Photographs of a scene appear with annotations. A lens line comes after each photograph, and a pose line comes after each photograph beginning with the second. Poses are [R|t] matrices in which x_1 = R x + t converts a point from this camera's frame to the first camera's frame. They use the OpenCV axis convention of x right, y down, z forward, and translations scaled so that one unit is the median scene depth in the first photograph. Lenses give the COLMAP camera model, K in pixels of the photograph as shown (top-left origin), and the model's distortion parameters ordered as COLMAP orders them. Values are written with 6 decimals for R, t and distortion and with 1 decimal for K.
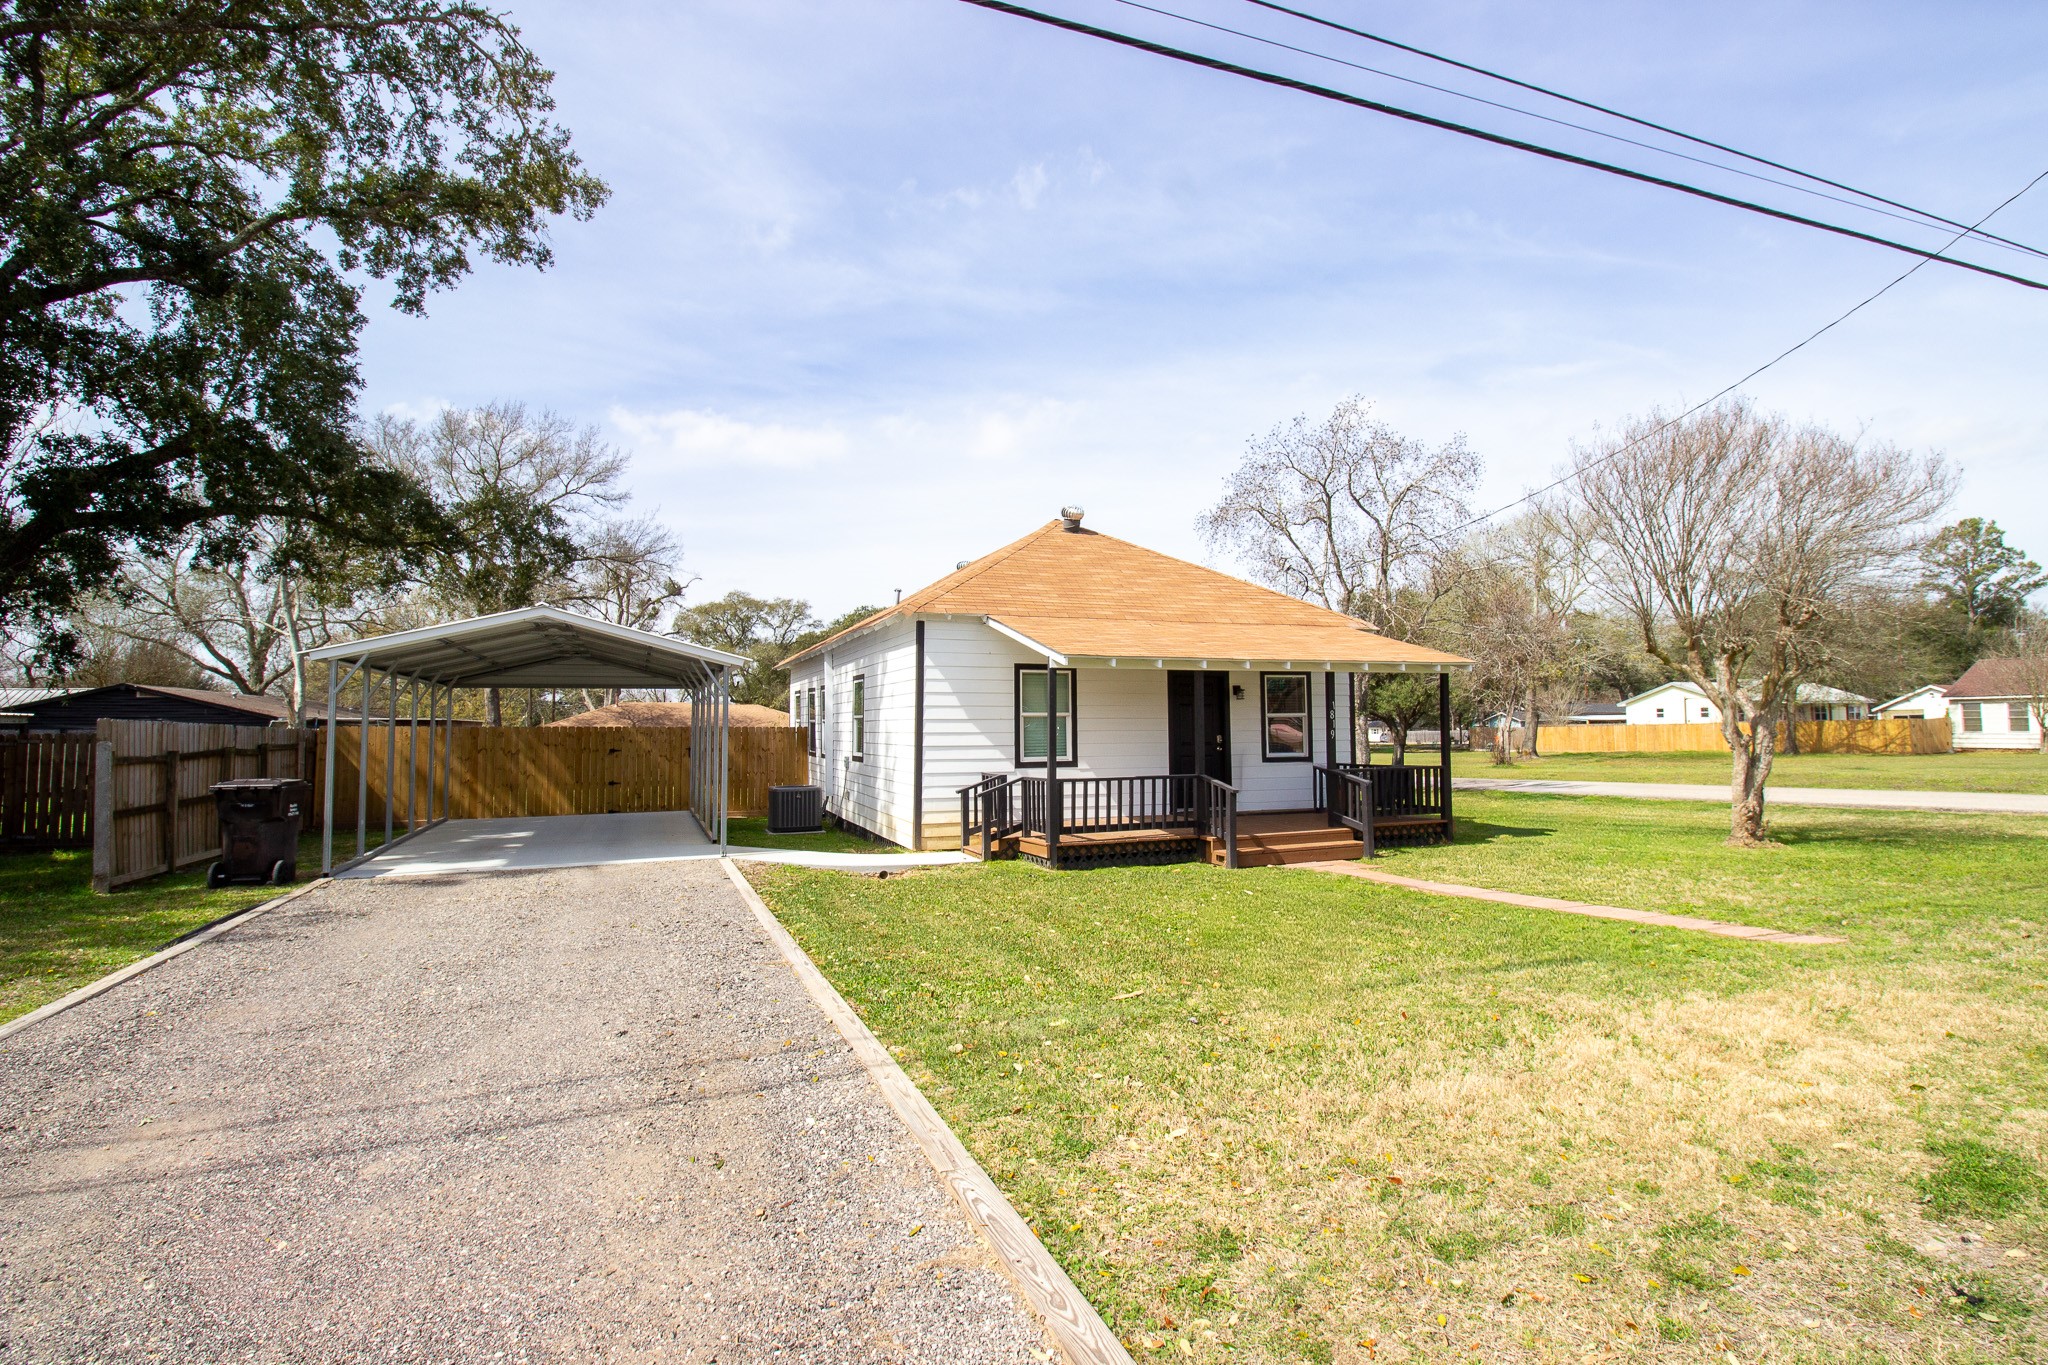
lens RADIAL K [[1005.0, 0, 1022.0], [0, 1005.0, 683.5], [0, 0, 1]] dist [-0.000872, -0.002137]
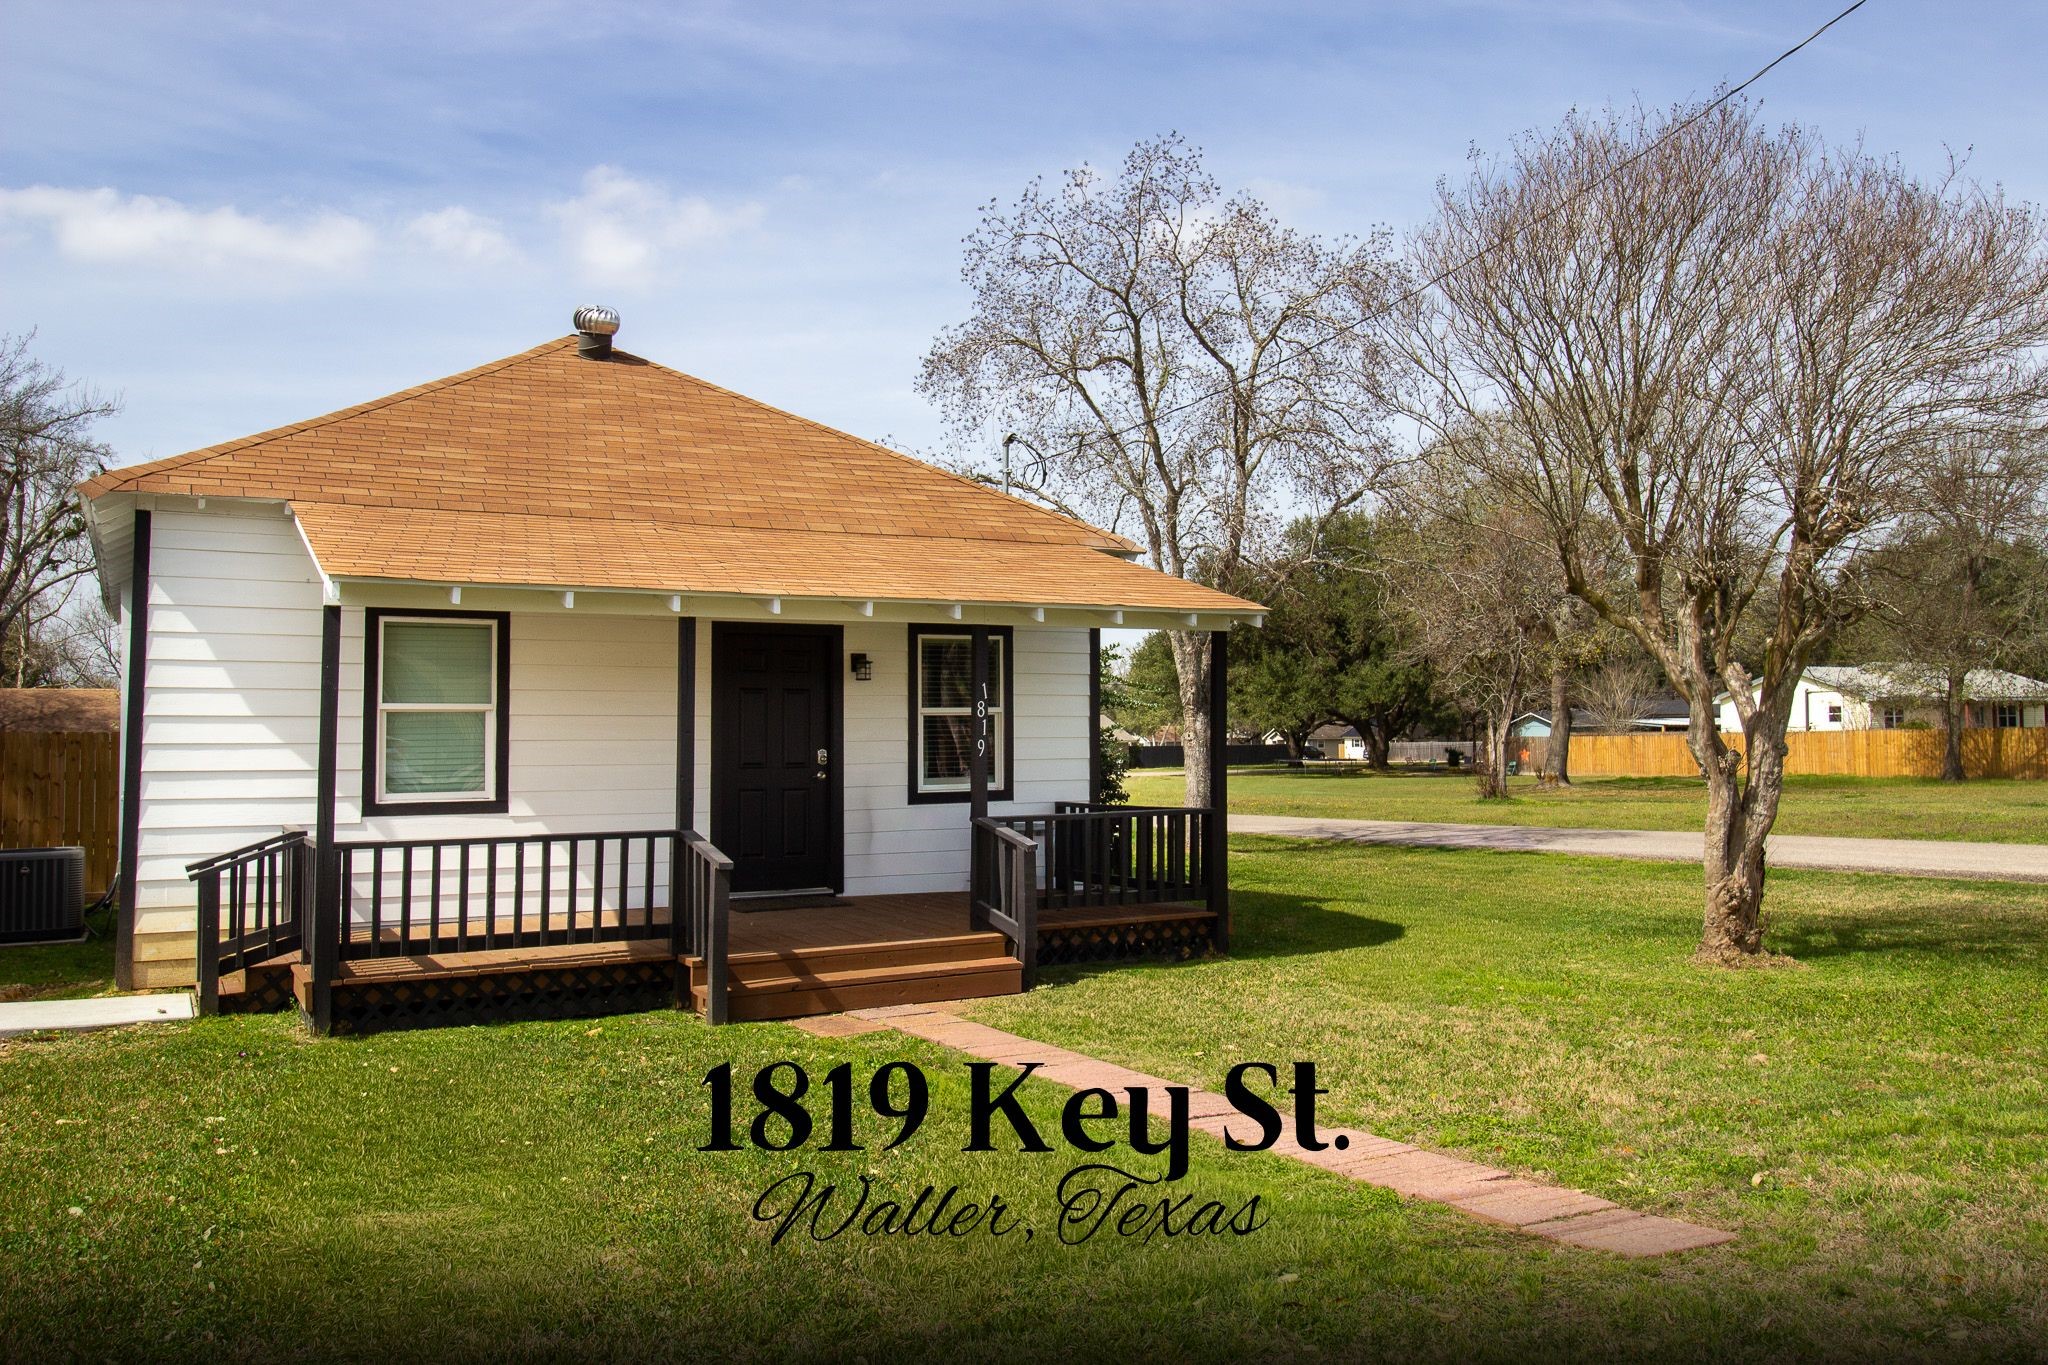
lens RADIAL K [[1604.0, 0, 1034.3], [0, 1604.0, 673.2], [0, 0, 1]] dist [0.004086, 0.010579]
pose [[0.993610, 0.006463, 0.112685, 0.214968], [-0.006947, 0.999968, 0.003900, 0.008687], [-0.112657, -0.004658, 0.993623, 0.171606]]
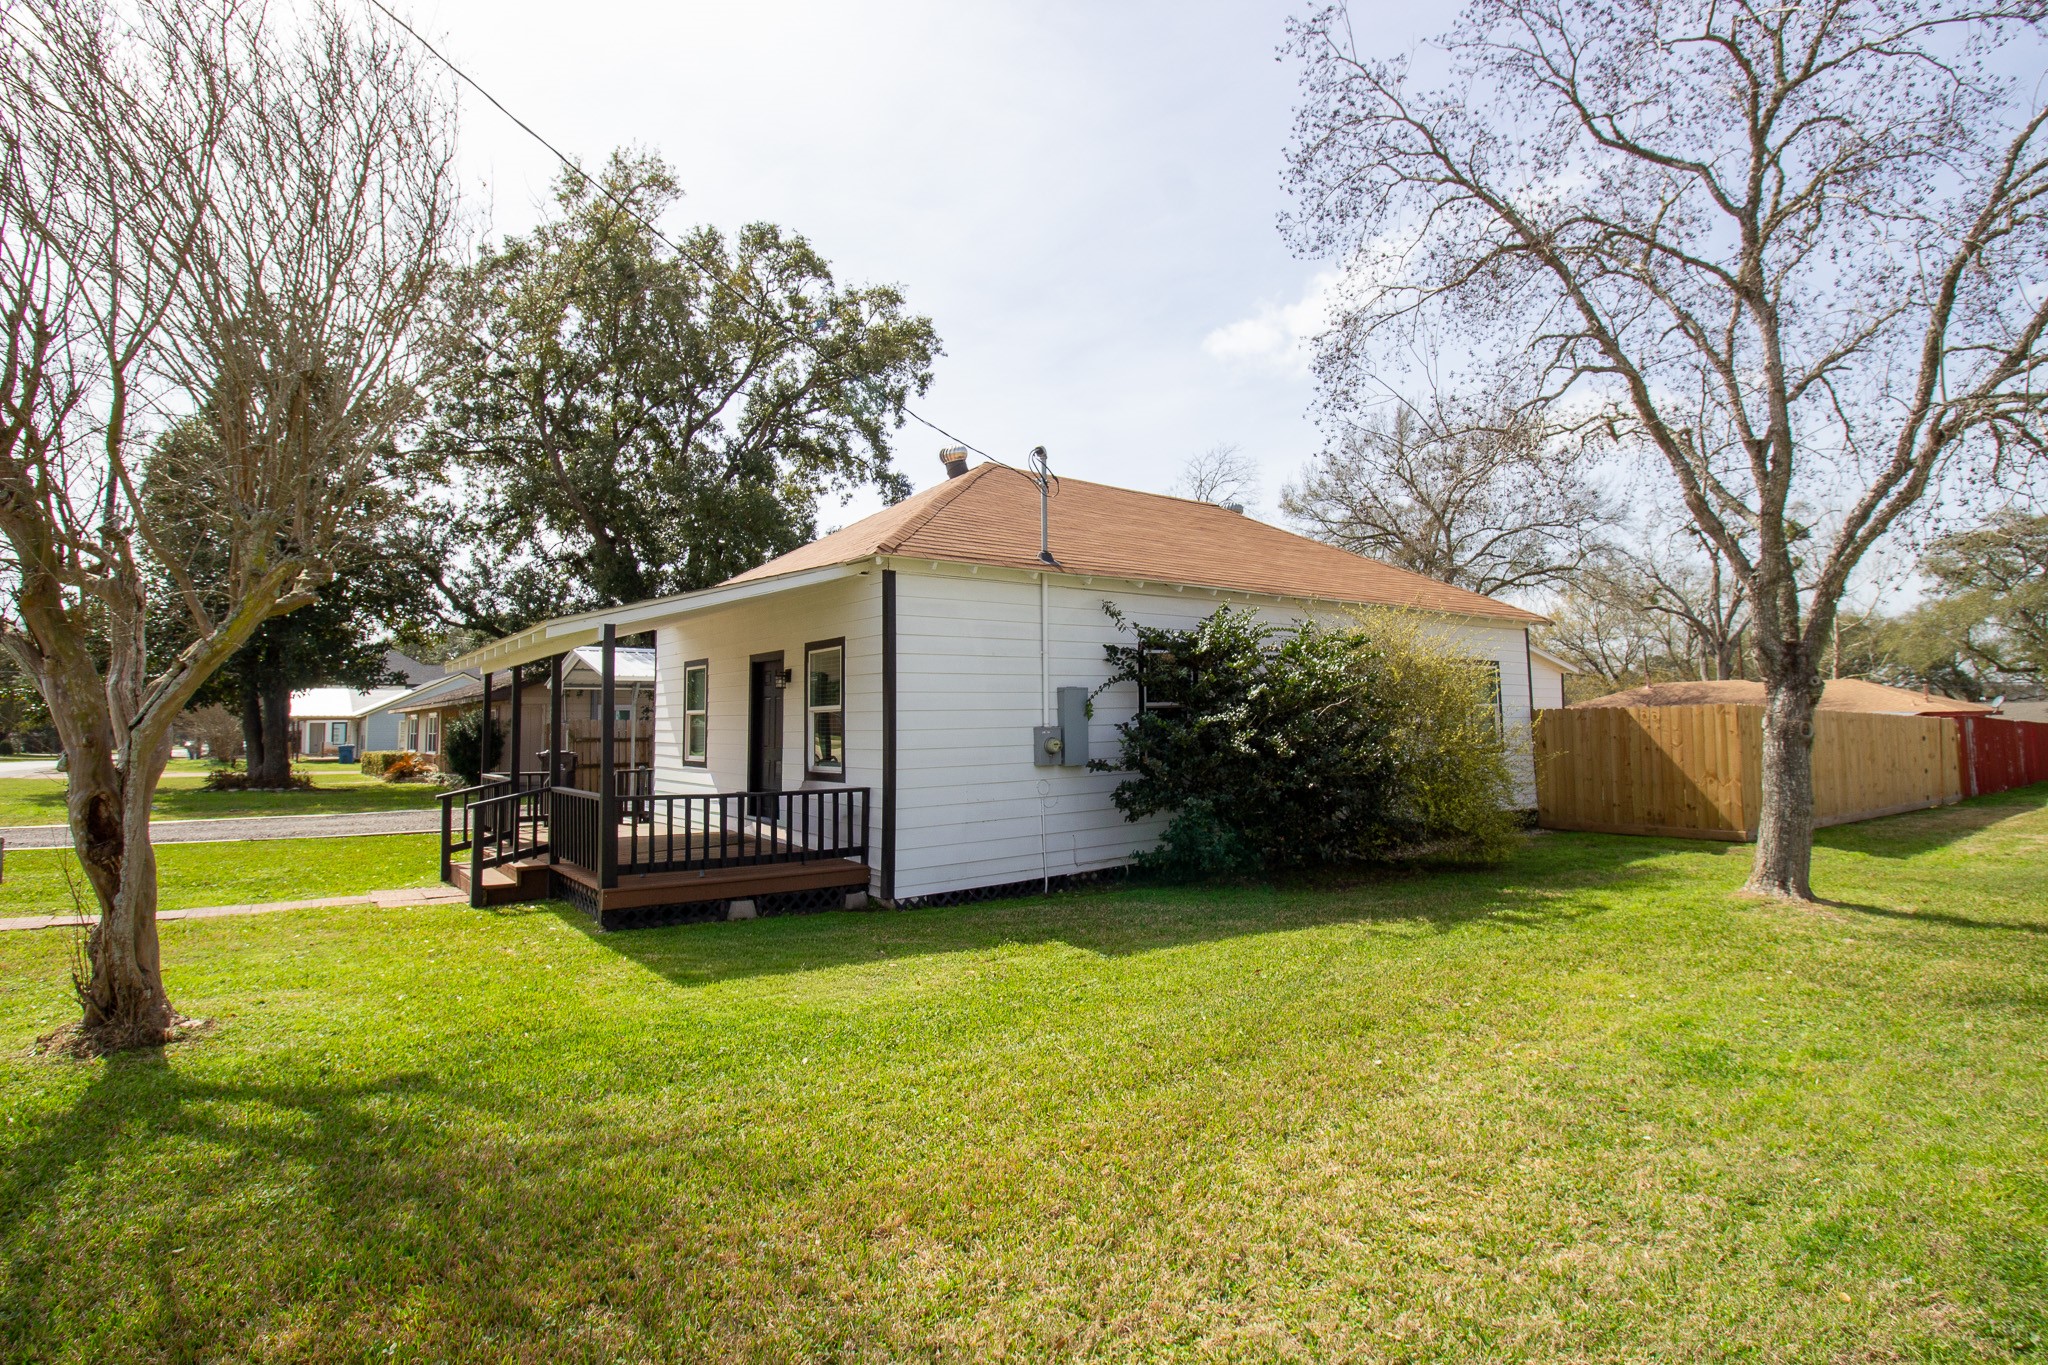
lens RADIAL K [[1005.0, 0, 1019.0], [0, 1005.0, 677.7], [0, 0, 1]] dist [-0.000872, -0.002137]
pose [[0.258198, -0.042051, -0.965176, 0.957608], [0.032056, 0.998875, -0.034944, 0.039108], [0.965560, -0.021917, 0.259255, 0.993340]]
